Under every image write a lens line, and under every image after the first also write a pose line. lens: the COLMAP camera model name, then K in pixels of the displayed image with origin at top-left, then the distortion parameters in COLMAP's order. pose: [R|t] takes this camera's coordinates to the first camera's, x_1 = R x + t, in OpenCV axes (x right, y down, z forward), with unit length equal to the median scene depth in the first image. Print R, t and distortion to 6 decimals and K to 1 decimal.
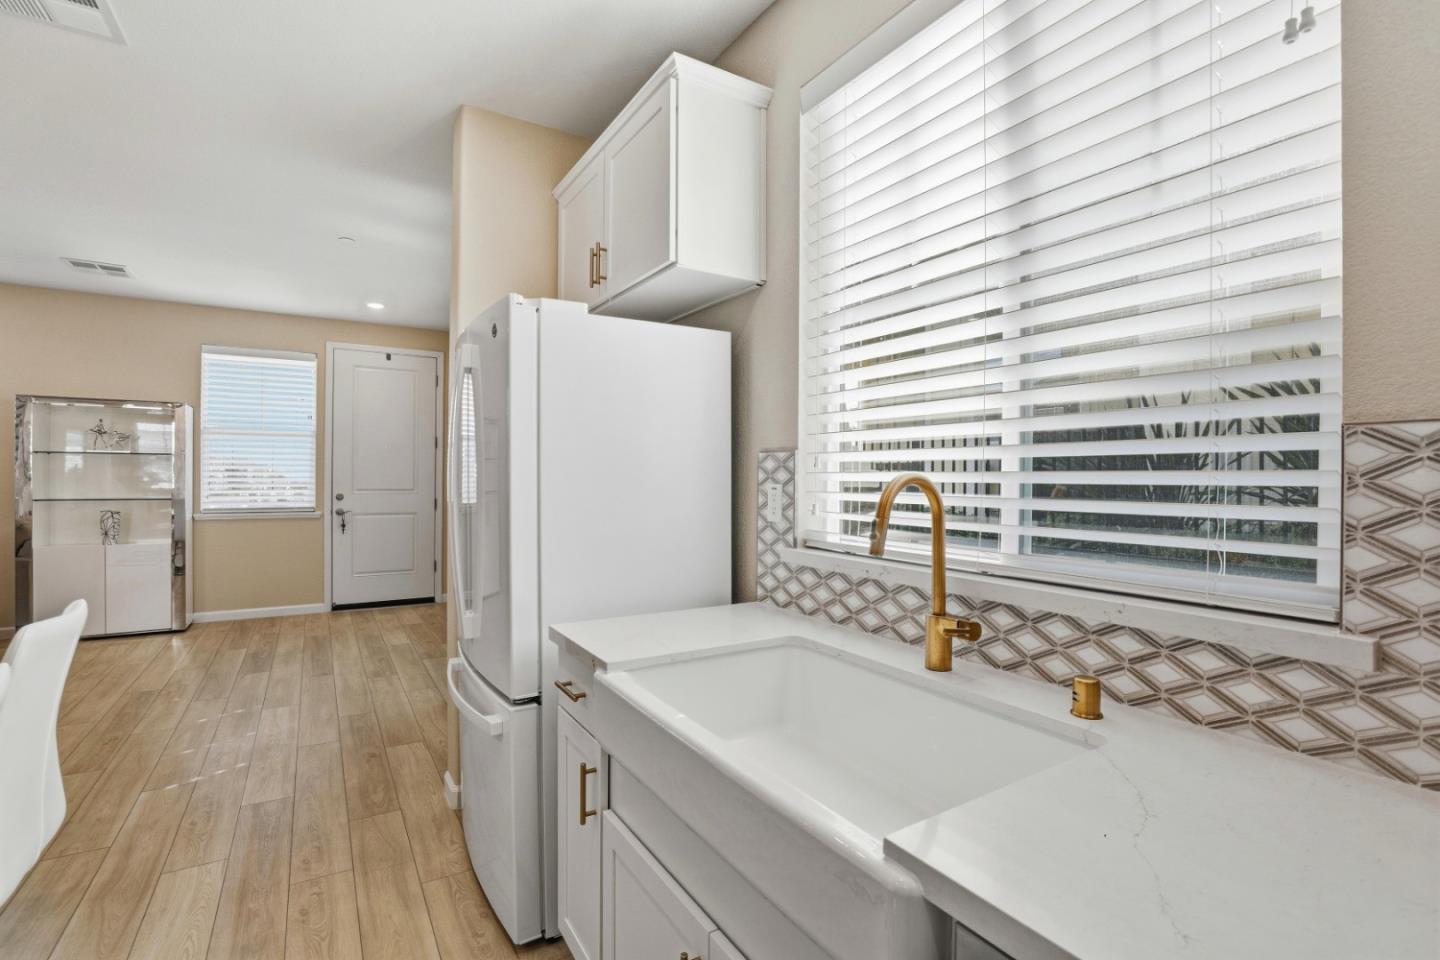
lens RADIAL K [[660.1, 0, 720.1], [0, 660.1, 485.5], [0, 0, 1]] dist [-0.026175, 0.000192]
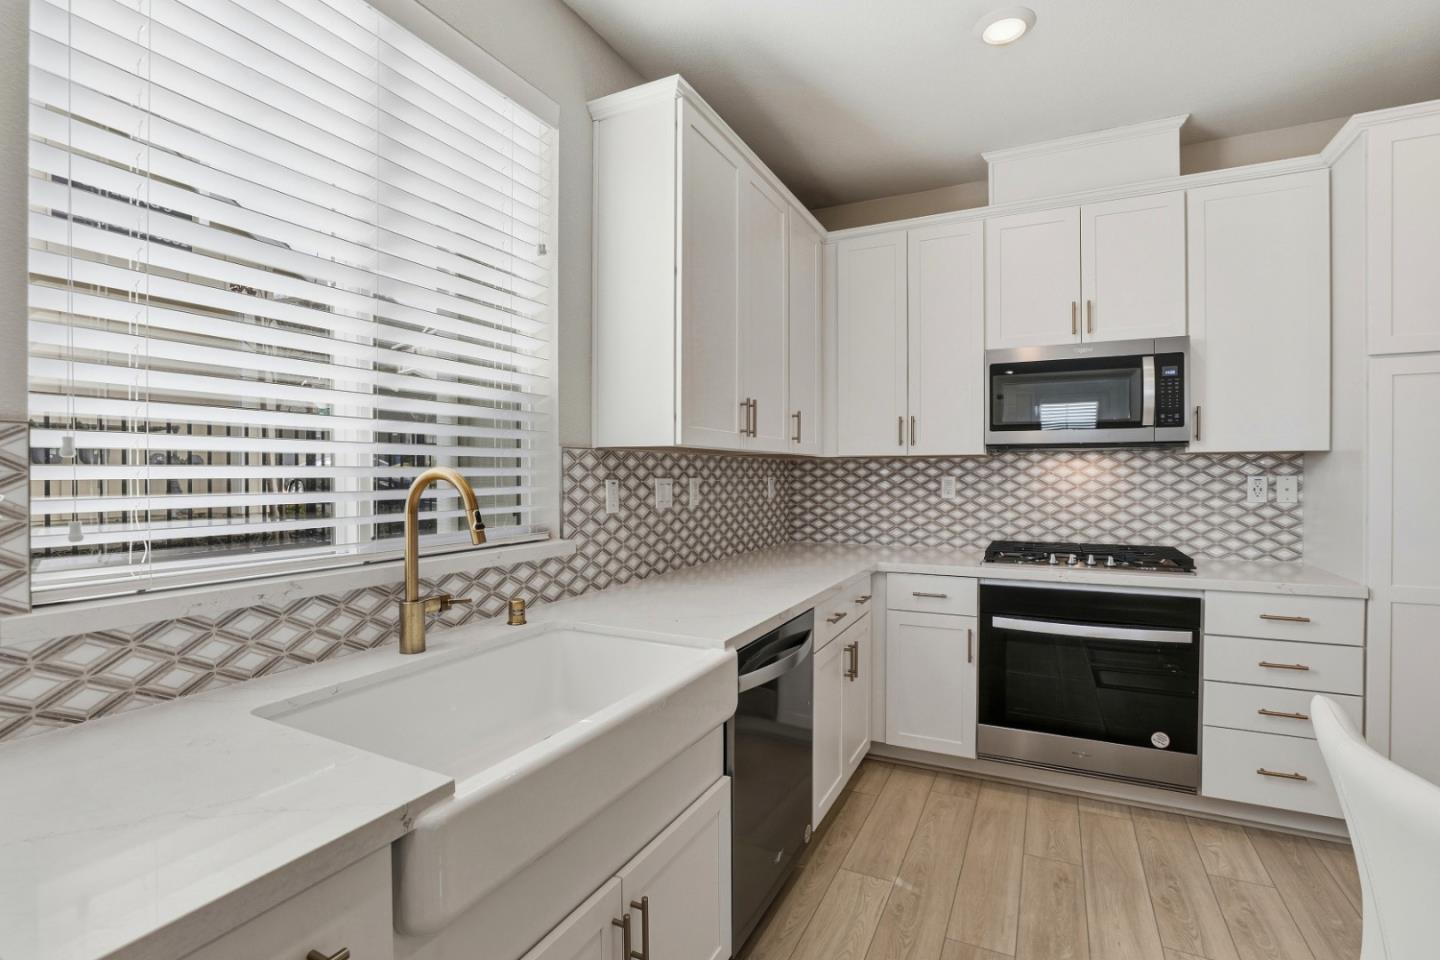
lens RADIAL K [[660.1, 0, 720.2], [0, 660.1, 470.2], [0, 0, 1]] dist [-0.026175, 0.000192]
pose [[-0.507496, -0.008442, 0.861613, -0.745743], [0.006833, 0.999881, 0.013822, -0.024828], [-0.861627, 0.012902, -0.507377, 0.986222]]
